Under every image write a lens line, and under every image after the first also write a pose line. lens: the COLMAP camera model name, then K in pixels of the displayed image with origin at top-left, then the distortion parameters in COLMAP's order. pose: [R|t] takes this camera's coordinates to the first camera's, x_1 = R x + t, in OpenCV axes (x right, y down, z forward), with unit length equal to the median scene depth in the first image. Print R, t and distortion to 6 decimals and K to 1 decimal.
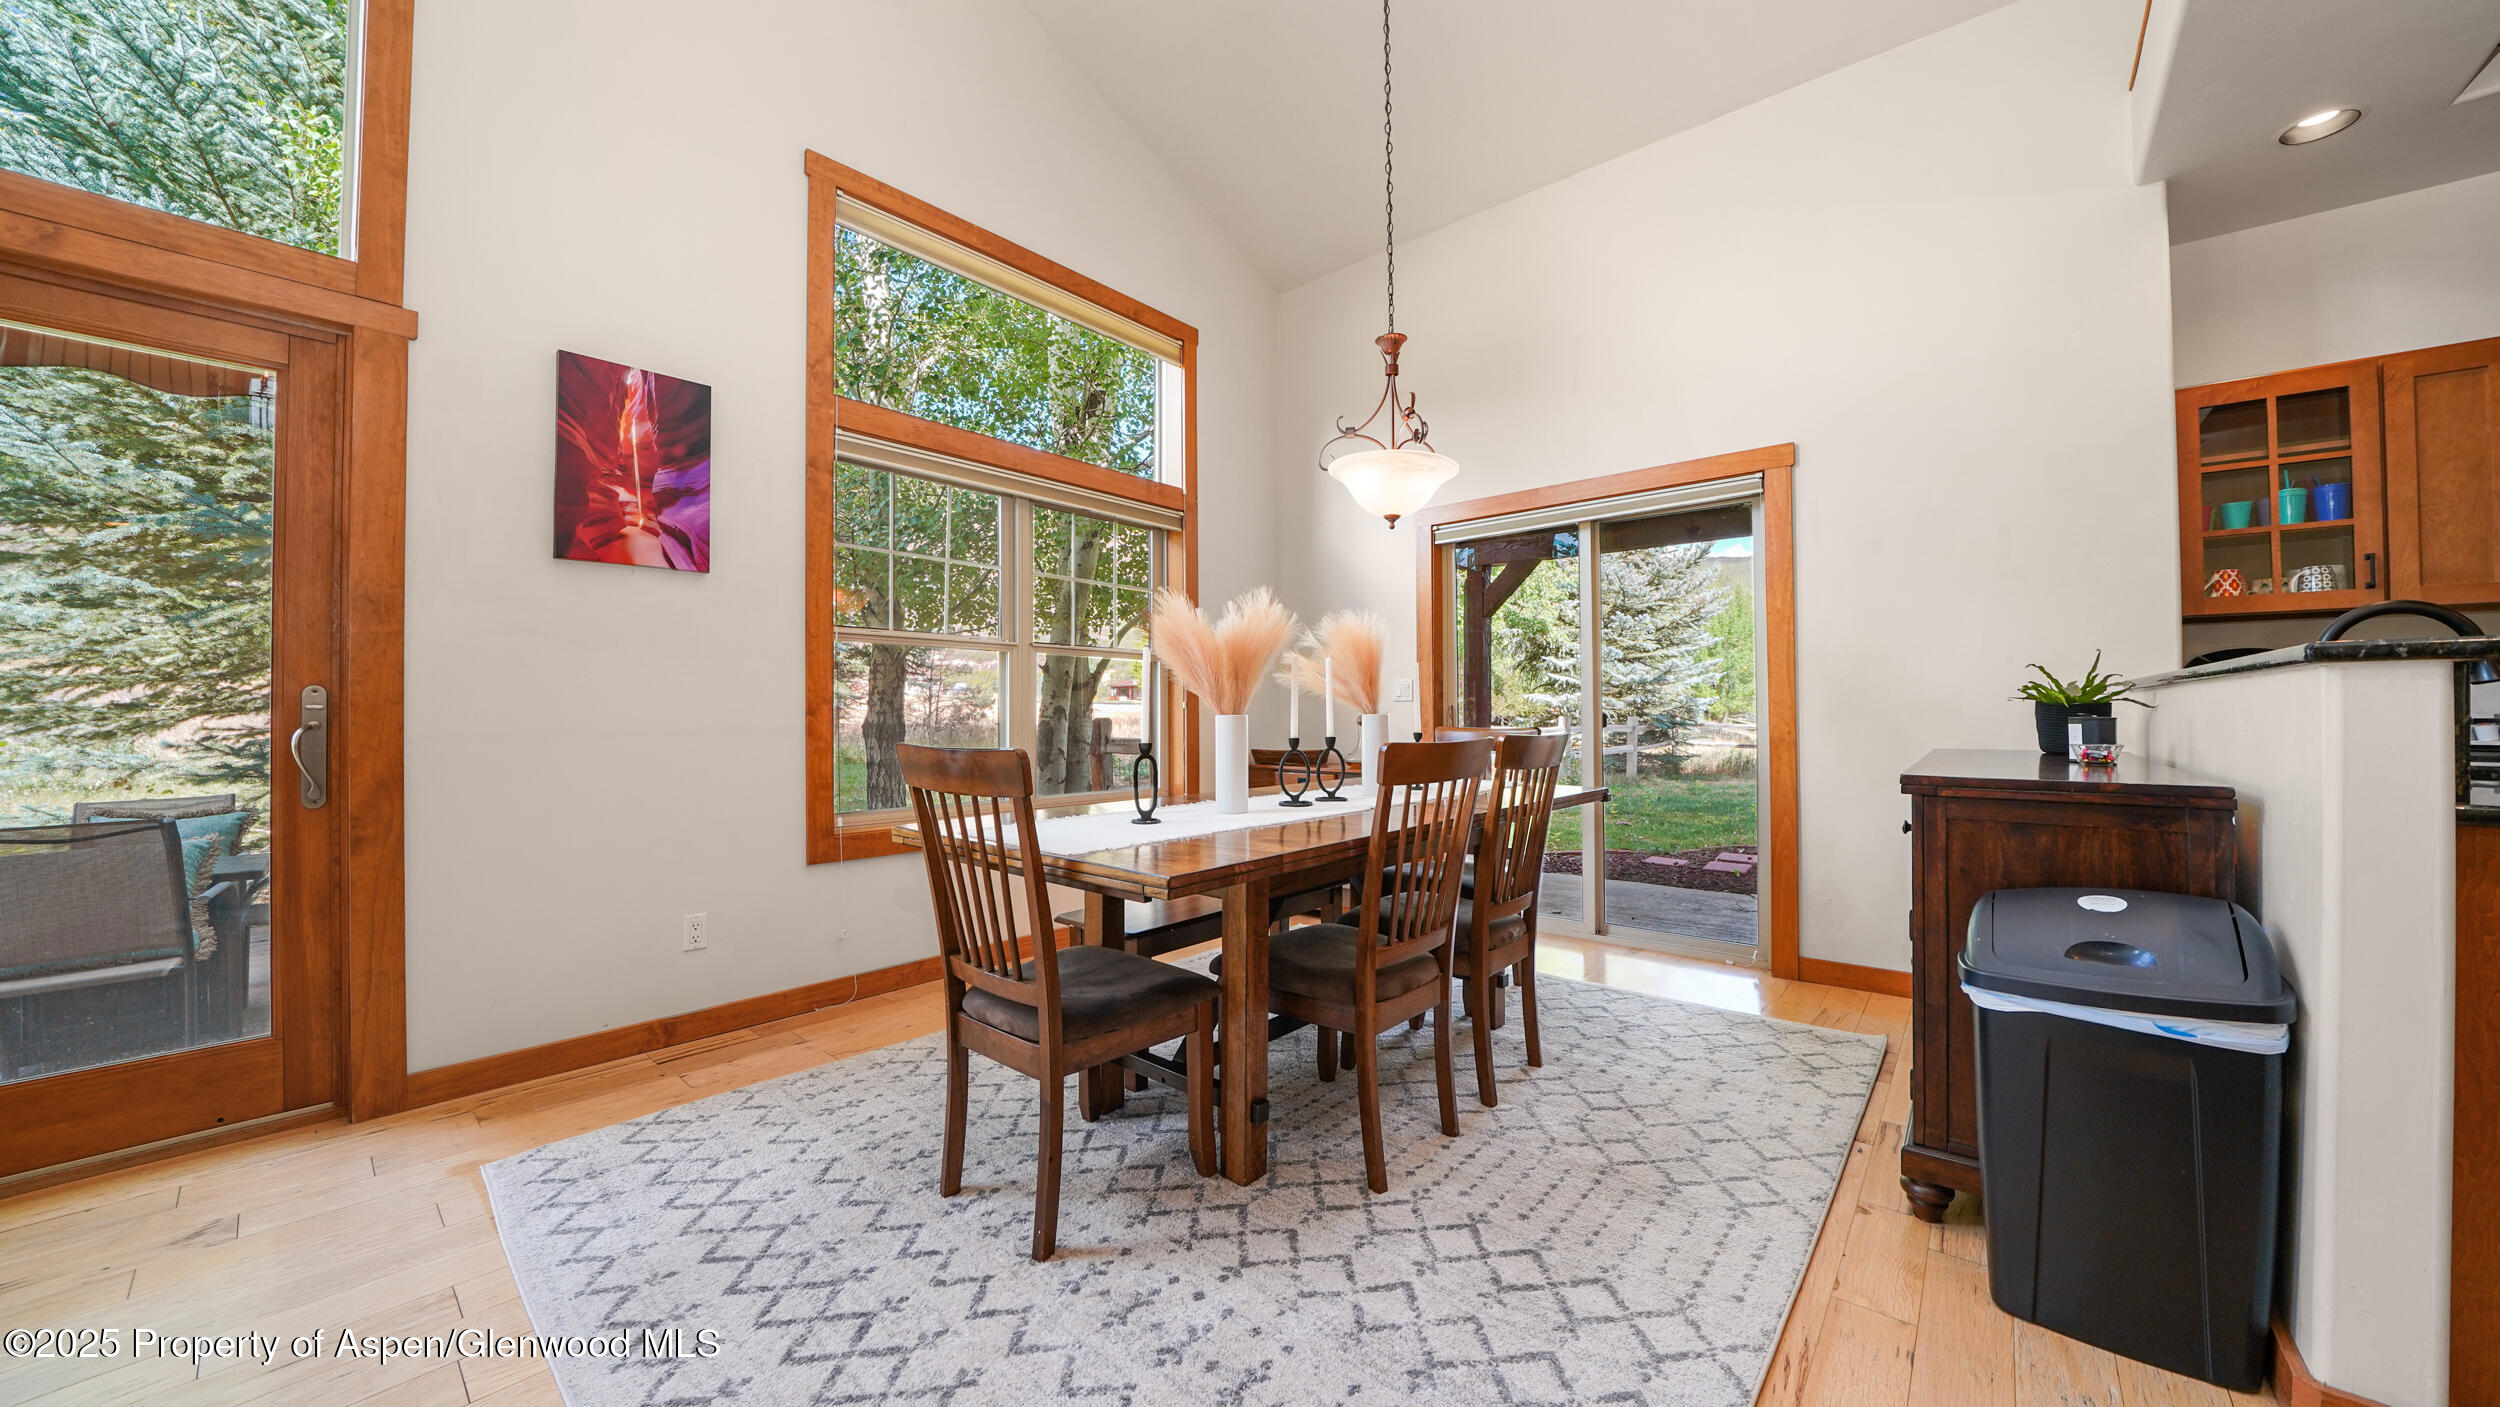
lens RADIAL K [[869.7, 0, 1245.6], [0, 869.7, 706.0], [0, 0, 1]] dist [-0.025549, 0.000405]
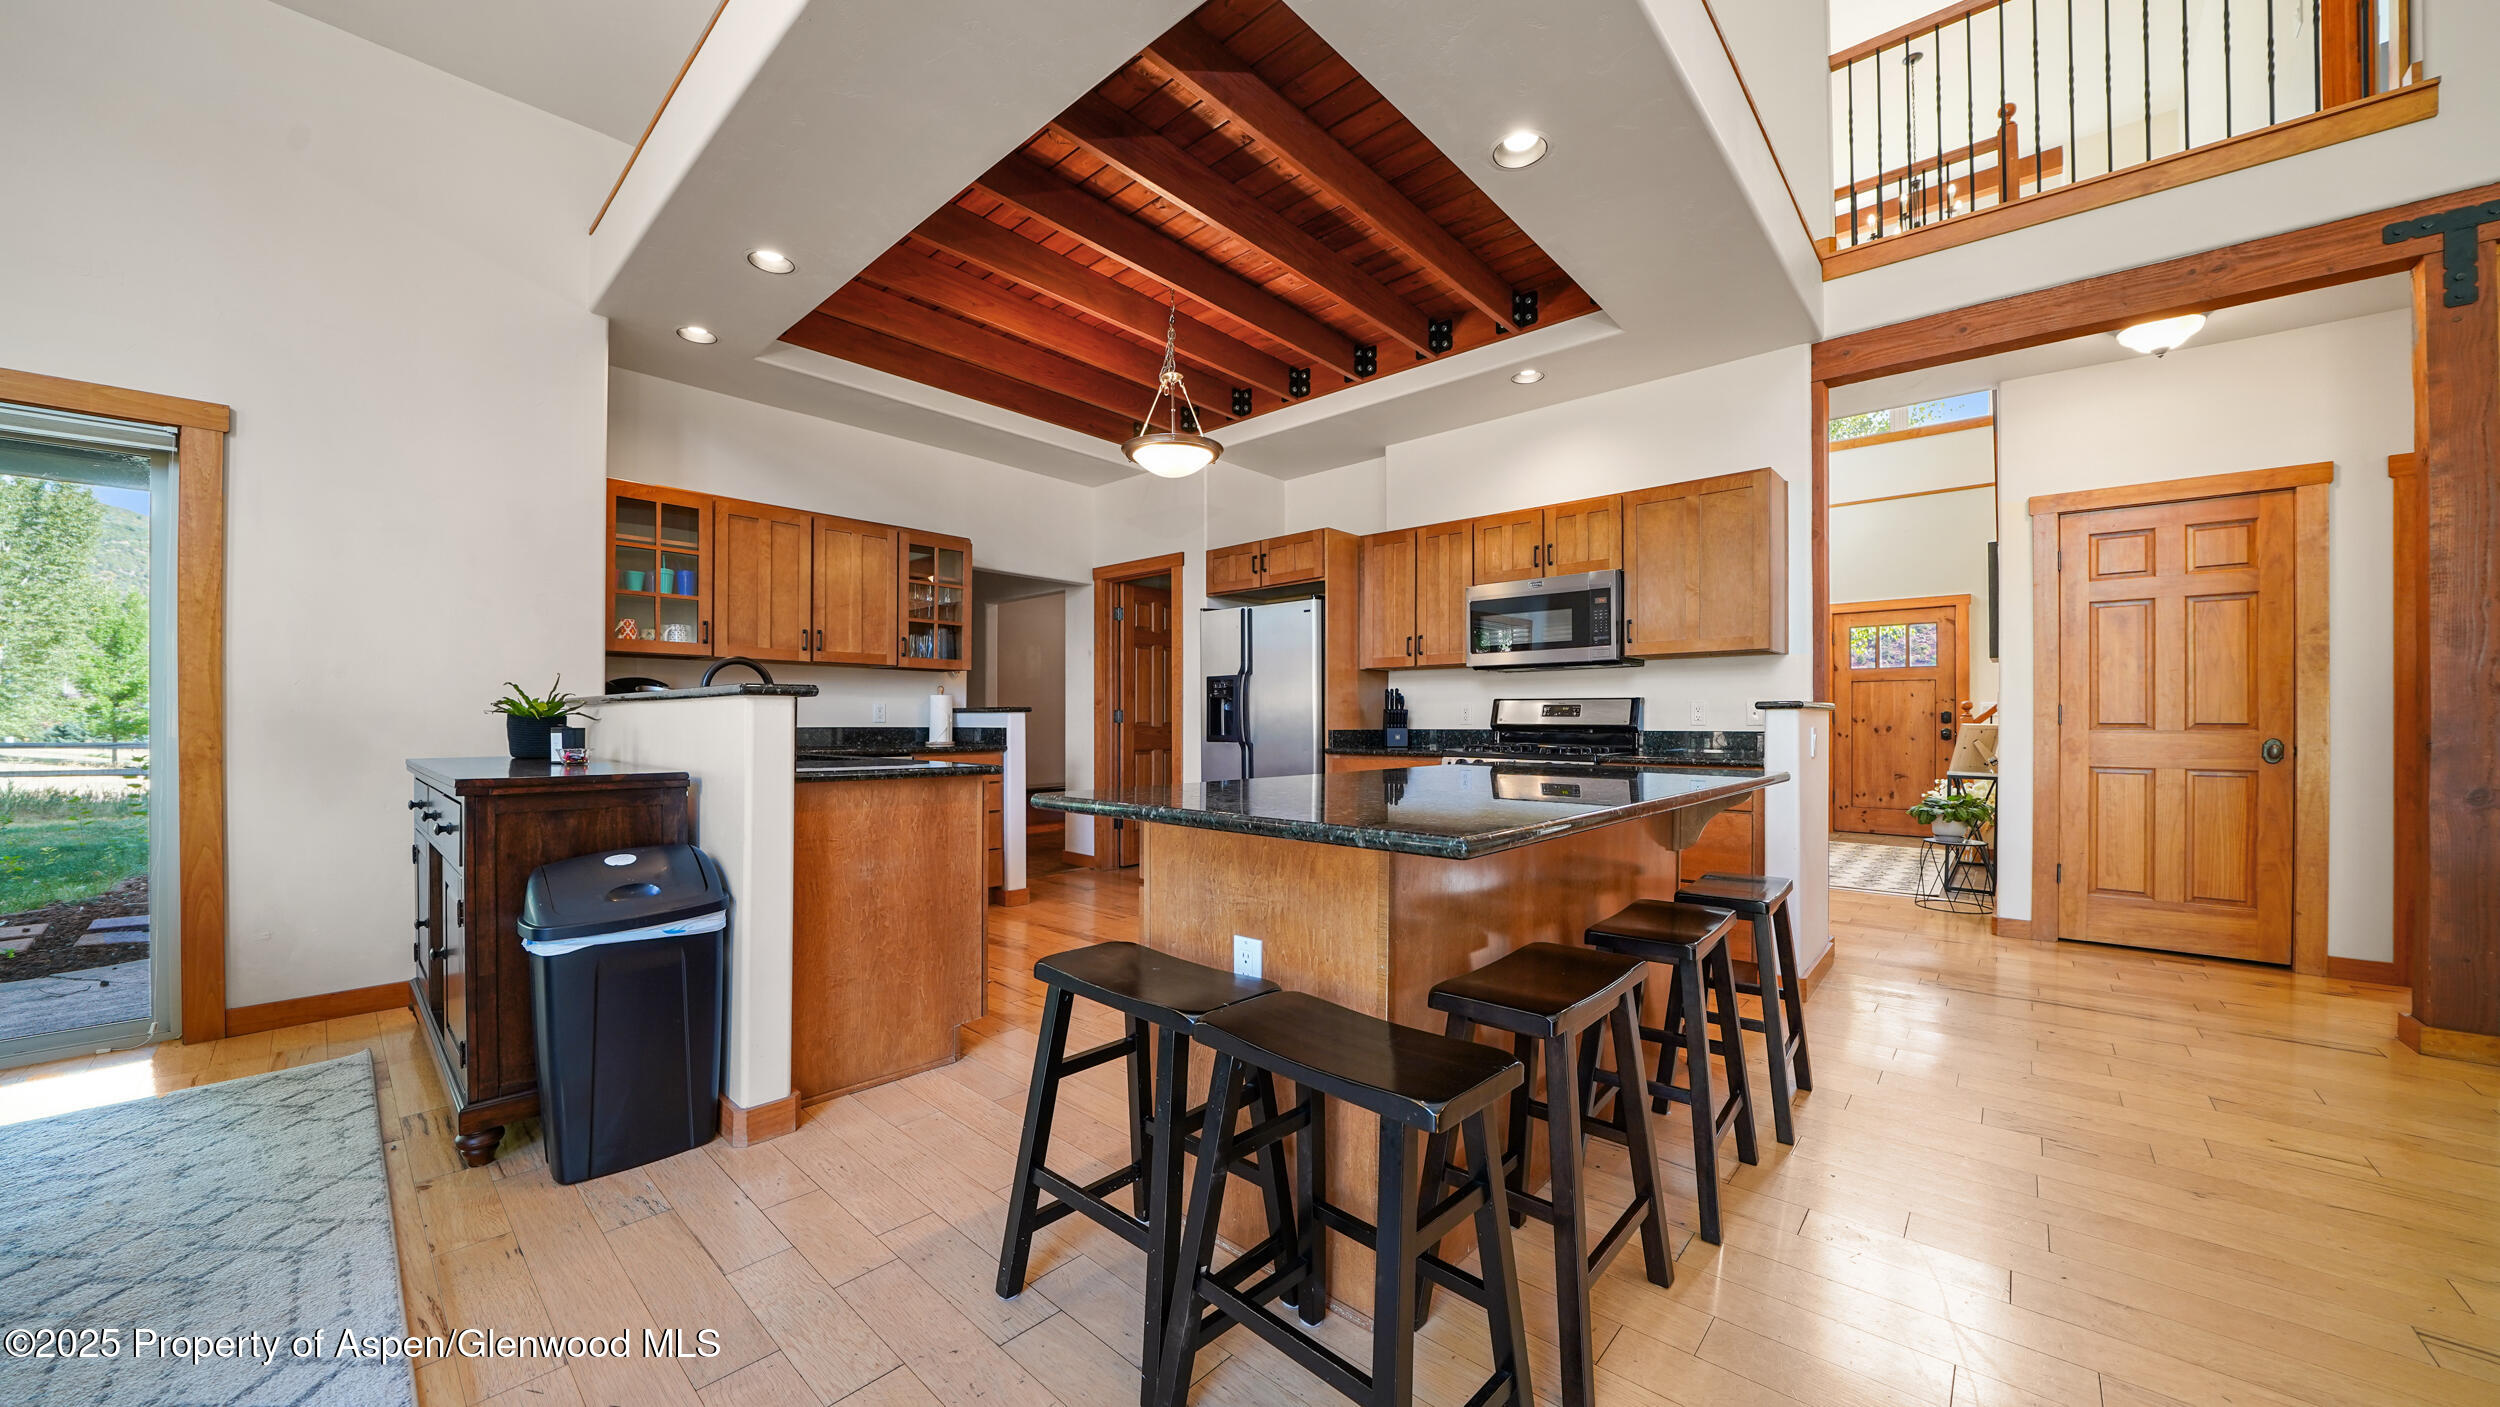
lens RADIAL K [[873.6, 0, 1254.4], [0, 873.6, 719.5], [0, 0, 1]] dist [-0.031217, 0.003765]
pose [[0.012903, 0.004823, 0.999905, -0.239129], [-0.008234, 0.999955, -0.004717, -0.001216], [-0.999883, -0.008172, 0.012942, -0.042002]]
